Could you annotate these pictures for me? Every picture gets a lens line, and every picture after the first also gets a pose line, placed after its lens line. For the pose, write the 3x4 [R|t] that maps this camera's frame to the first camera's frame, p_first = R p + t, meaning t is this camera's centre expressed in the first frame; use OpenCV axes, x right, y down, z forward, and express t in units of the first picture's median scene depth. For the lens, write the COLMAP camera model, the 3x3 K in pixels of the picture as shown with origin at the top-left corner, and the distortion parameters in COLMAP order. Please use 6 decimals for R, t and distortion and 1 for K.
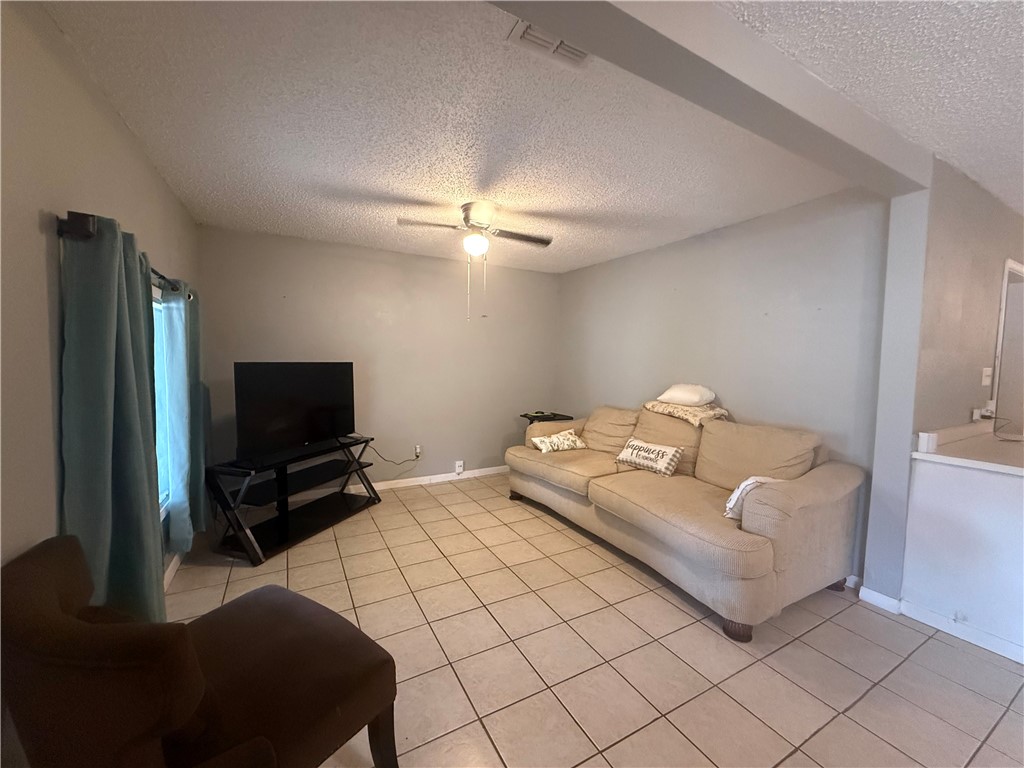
lens RADIAL K [[407.8, 0, 512.0], [0, 407.8, 384.0], [0, 0, 1]] dist [-0.000558, -0.000348]
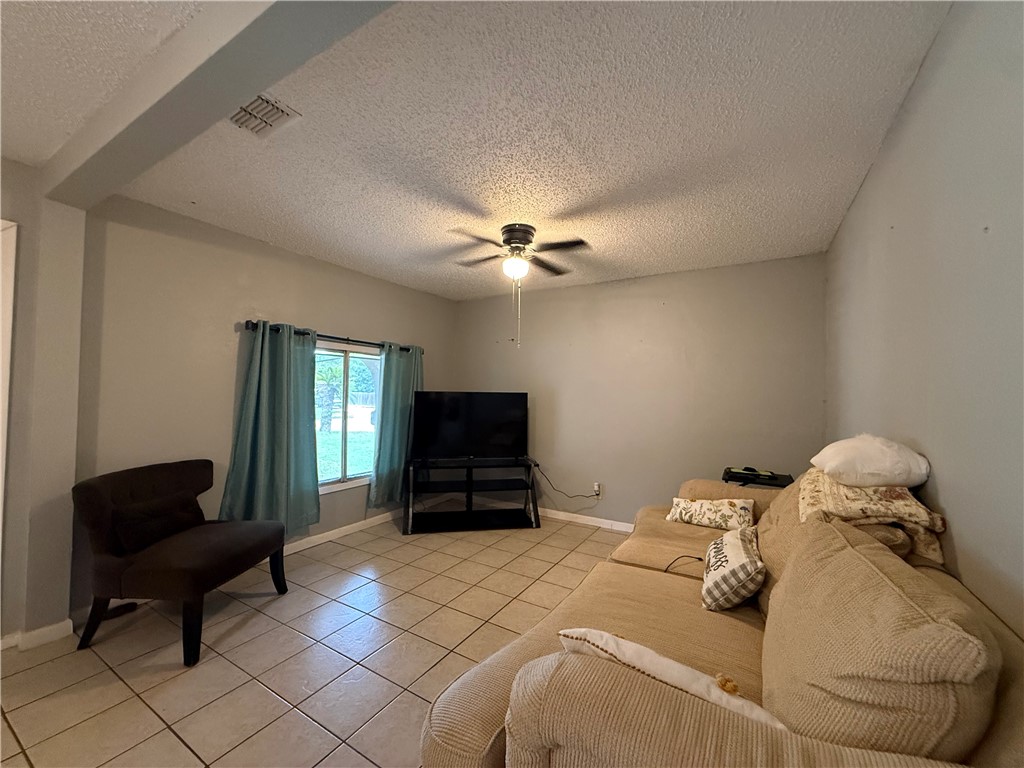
lens RADIAL K [[407.8, 0, 512.0], [0, 407.8, 384.0], [0, 0, 1]] dist [-0.000558, -0.000348]
pose [[0.504825, -0.025007, -0.862859, 0.598354], [-0.058188, 0.996321, -0.062918, -0.004889], [0.861258, 0.081970, 0.501513, 0.432293]]
